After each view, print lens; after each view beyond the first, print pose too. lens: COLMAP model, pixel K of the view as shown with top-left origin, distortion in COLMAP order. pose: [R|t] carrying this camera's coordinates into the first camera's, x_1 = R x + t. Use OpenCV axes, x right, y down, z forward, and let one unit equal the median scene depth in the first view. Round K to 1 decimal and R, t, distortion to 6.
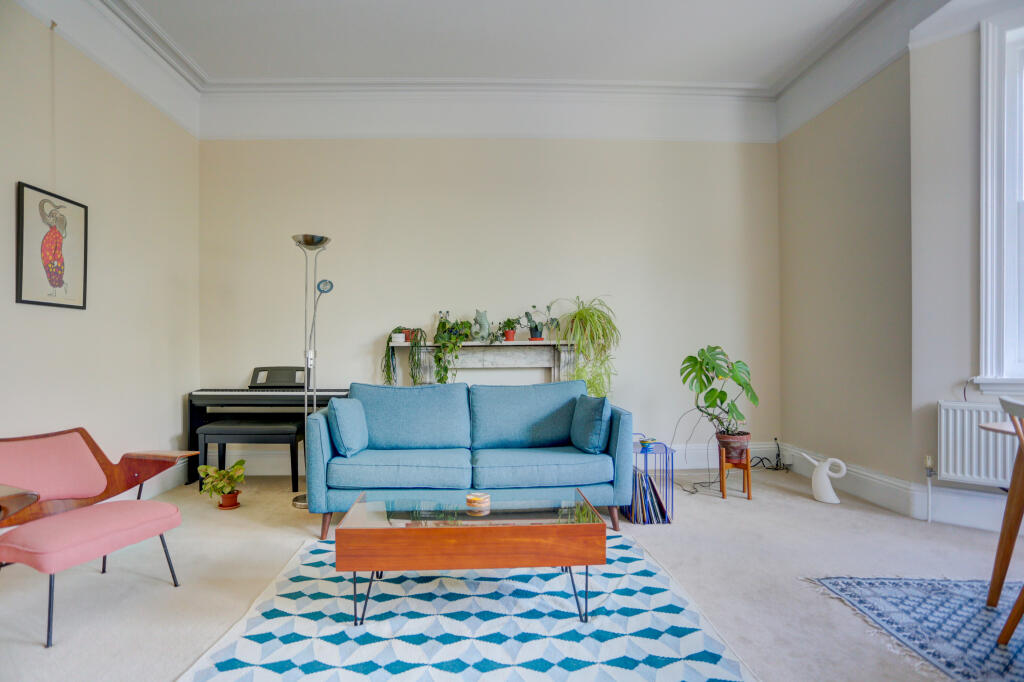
lens RADIAL K [[513.4, 0, 509.7], [0, 513.4, 358.4], [0, 0, 1]] dist [-0.049352, 0.023051]
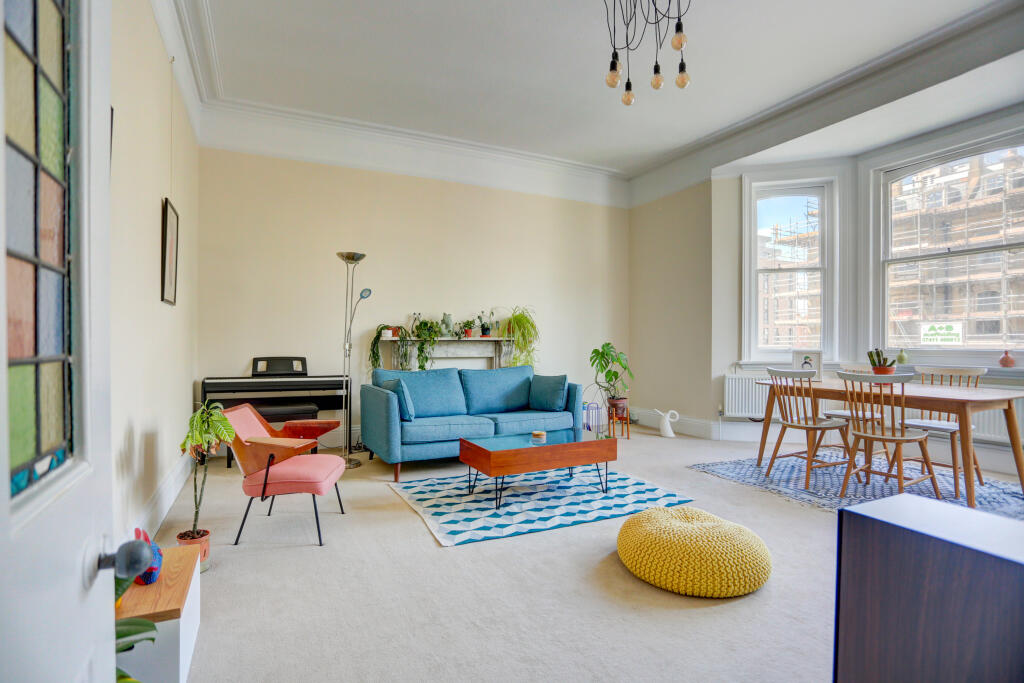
lens RADIAL K [[513.4, 0, 509.7], [0, 513.4, 358.9], [0, 0, 1]] dist [-0.049352, 0.023051]
pose [[0.904097, -0.003534, 0.427313, -0.564544], [-0.003558, 0.999869, 0.015797, 0.001200], [-0.427313, -0.015803, 0.903966, -0.307648]]
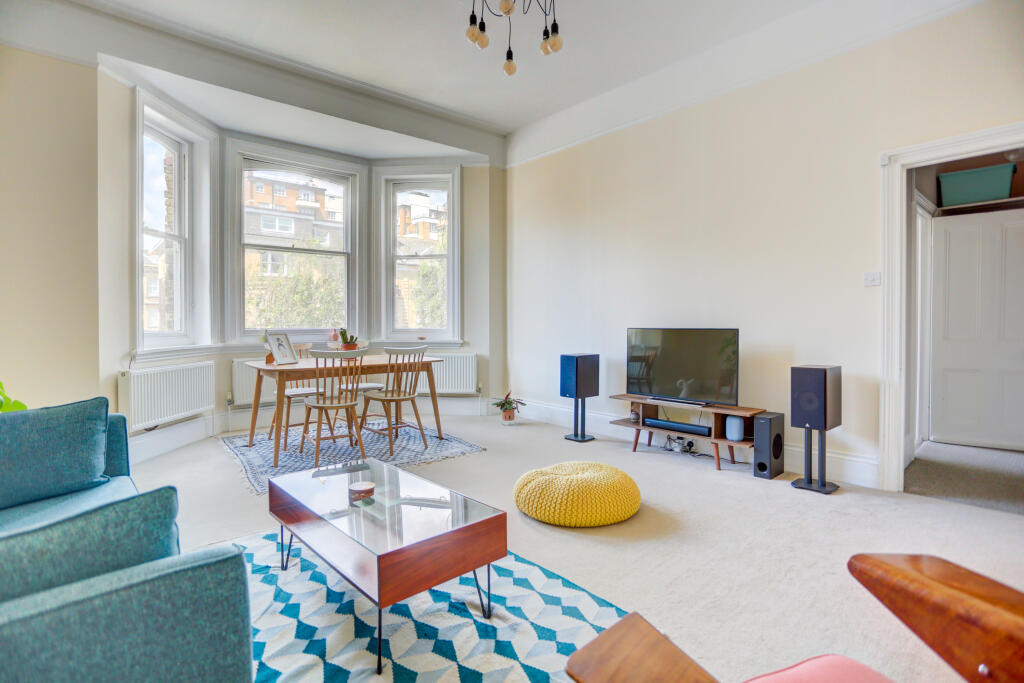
lens RADIAL K [[501.6, 0, 512.0], [0, 501.6, 341.5], [0, 0, 1]] dist [-0.046865, 0.000127]
pose [[-0.664254, -0.012826, 0.747397, -0.585187], [0.017408, 0.999316, 0.032620, -0.006837], [-0.747304, 0.034679, -0.663576, 0.911884]]
